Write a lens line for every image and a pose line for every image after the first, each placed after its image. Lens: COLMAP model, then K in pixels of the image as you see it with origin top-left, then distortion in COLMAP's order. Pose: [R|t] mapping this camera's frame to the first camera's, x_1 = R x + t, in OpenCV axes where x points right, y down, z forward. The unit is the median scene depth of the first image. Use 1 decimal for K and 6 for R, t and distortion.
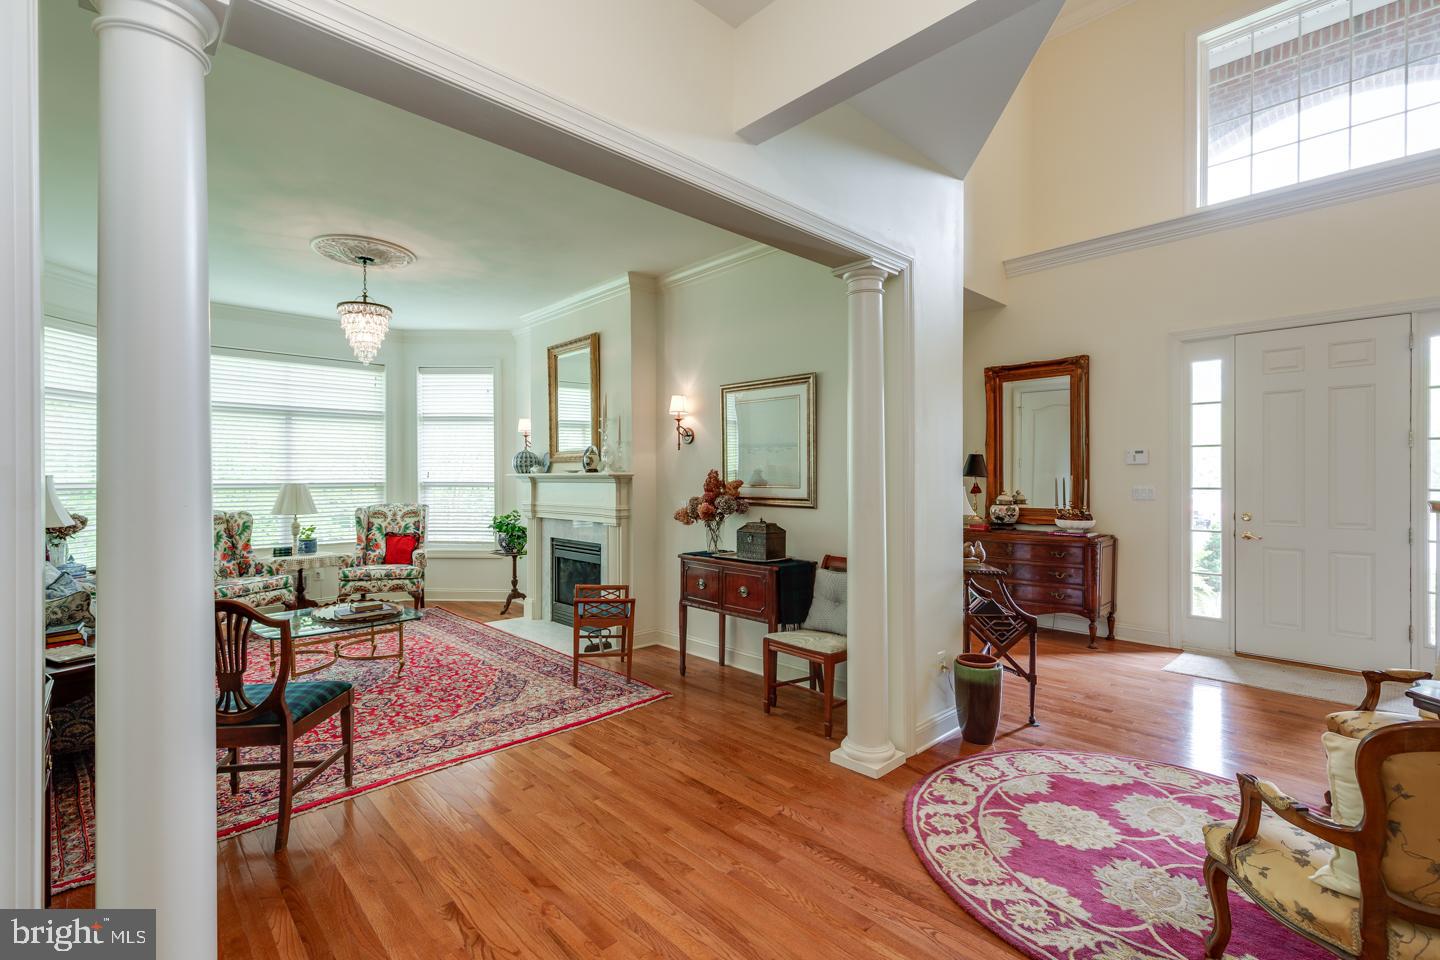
lens RADIAL K [[644.9, 0, 717.3], [0, 644.9, 478.1], [0, 0, 1]] dist [0.001726, 0.000671]
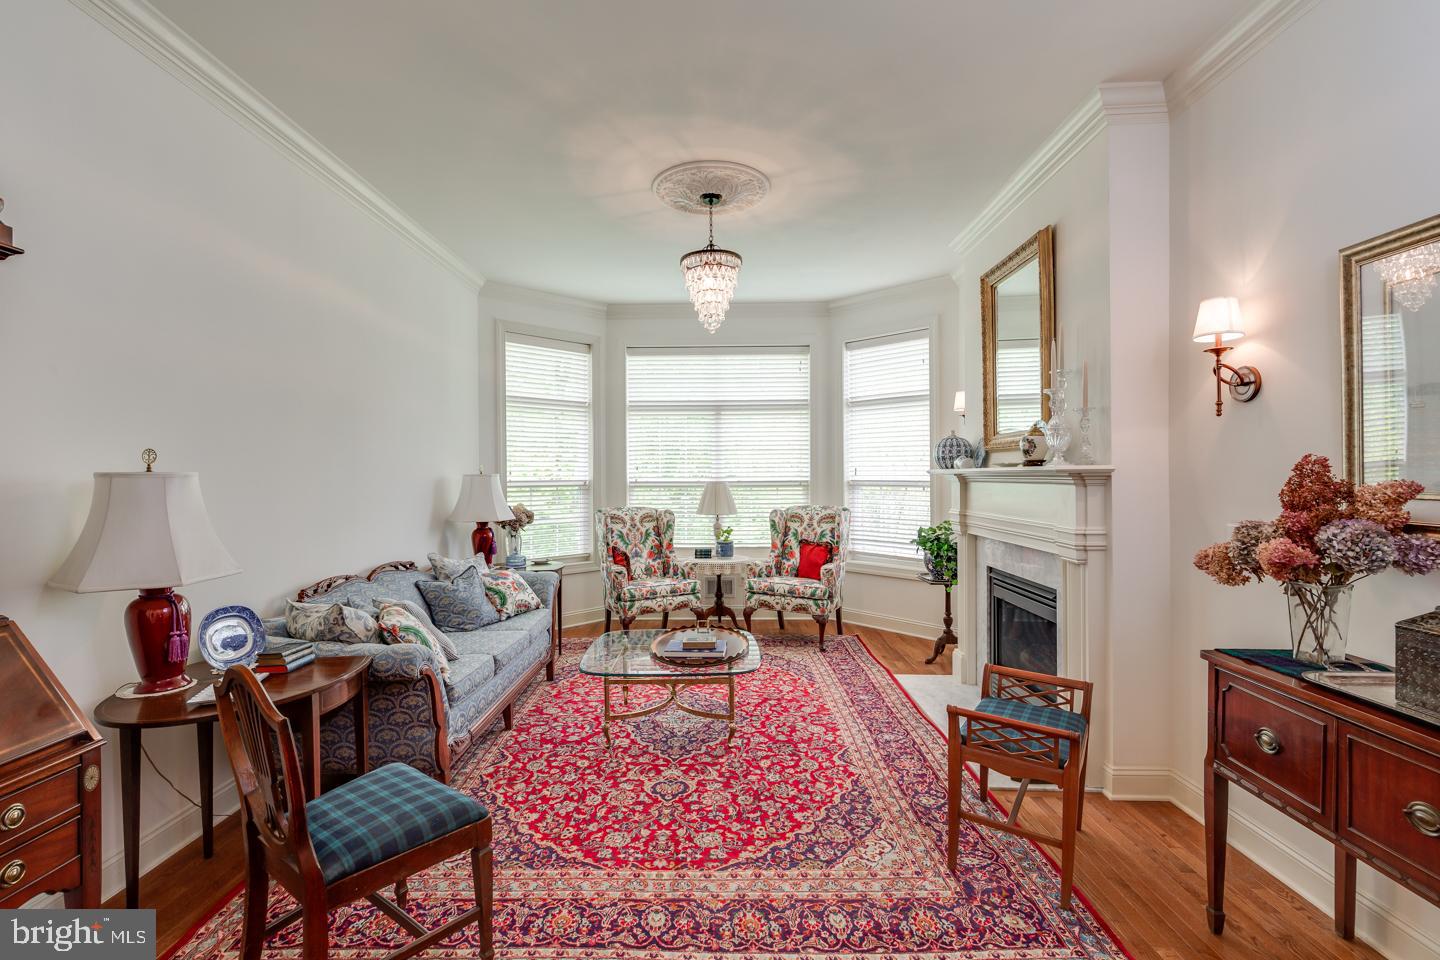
lens RADIAL K [[644.9, 0, 717.3], [0, 644.9, 478.1], [0, 0, 1]] dist [0.001726, 0.000671]
pose [[0.708602, 0.001742, -0.705606, 0.012124], [0.001593, 0.999990, 0.004068, -0.000681], [0.705607, -0.004006, 0.708592, 0.366658]]
